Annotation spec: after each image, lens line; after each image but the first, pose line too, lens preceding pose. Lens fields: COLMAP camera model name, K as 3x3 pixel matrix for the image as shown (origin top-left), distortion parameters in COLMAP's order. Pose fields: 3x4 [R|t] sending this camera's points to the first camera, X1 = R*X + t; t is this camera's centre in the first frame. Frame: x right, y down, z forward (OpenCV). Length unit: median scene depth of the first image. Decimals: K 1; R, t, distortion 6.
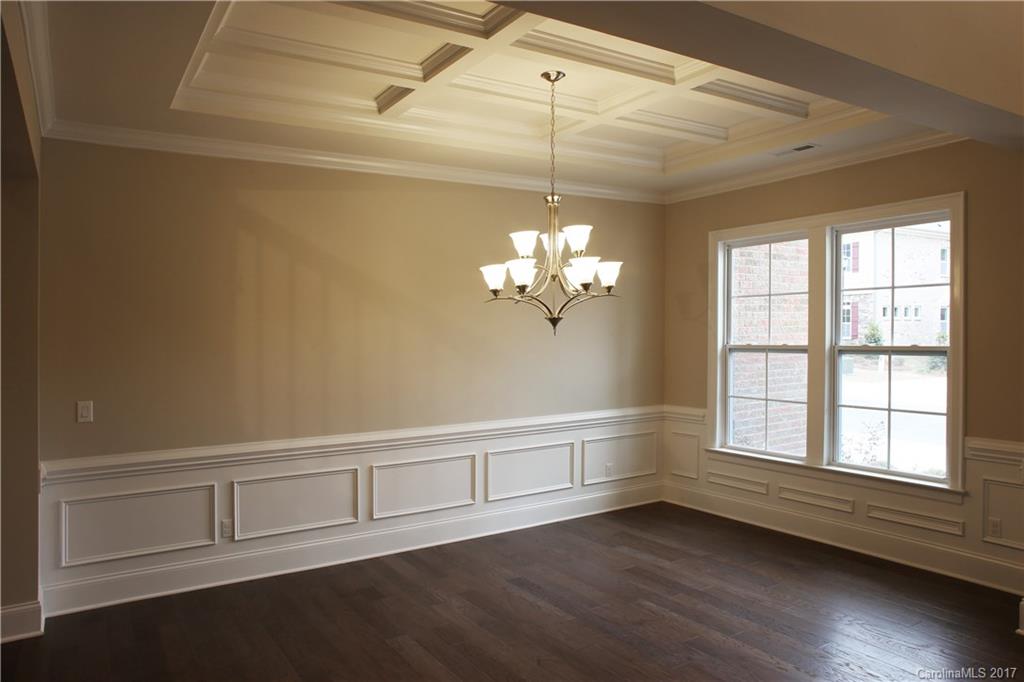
lens RADIAL K [[710.6, 0, 512.0], [0, 710.6, 341.0], [0, 0, 1]] dist [-0.054611, 0.008411]
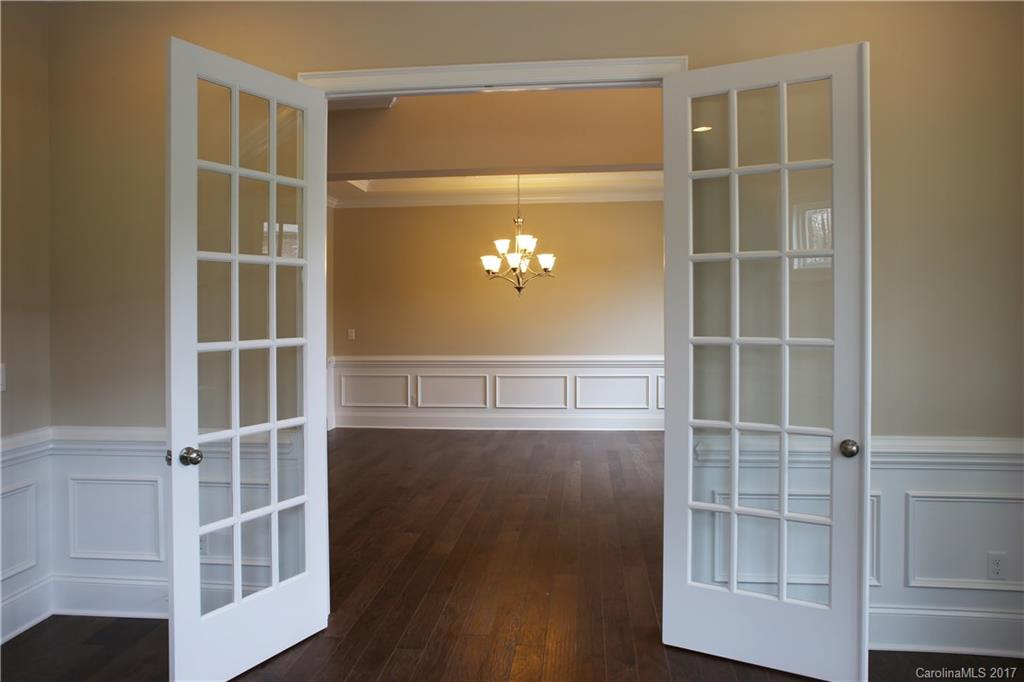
lens RADIAL K [[710.6, 0, 512.0], [0, 710.6, 341.0], [0, 0, 1]] dist [-0.054611, 0.008411]
pose [[0.788618, 0.032756, -0.614010, 0.948428], [-0.010032, 0.999133, 0.040417, 0.025708], [0.614802, -0.025713, 0.788262, -0.346237]]
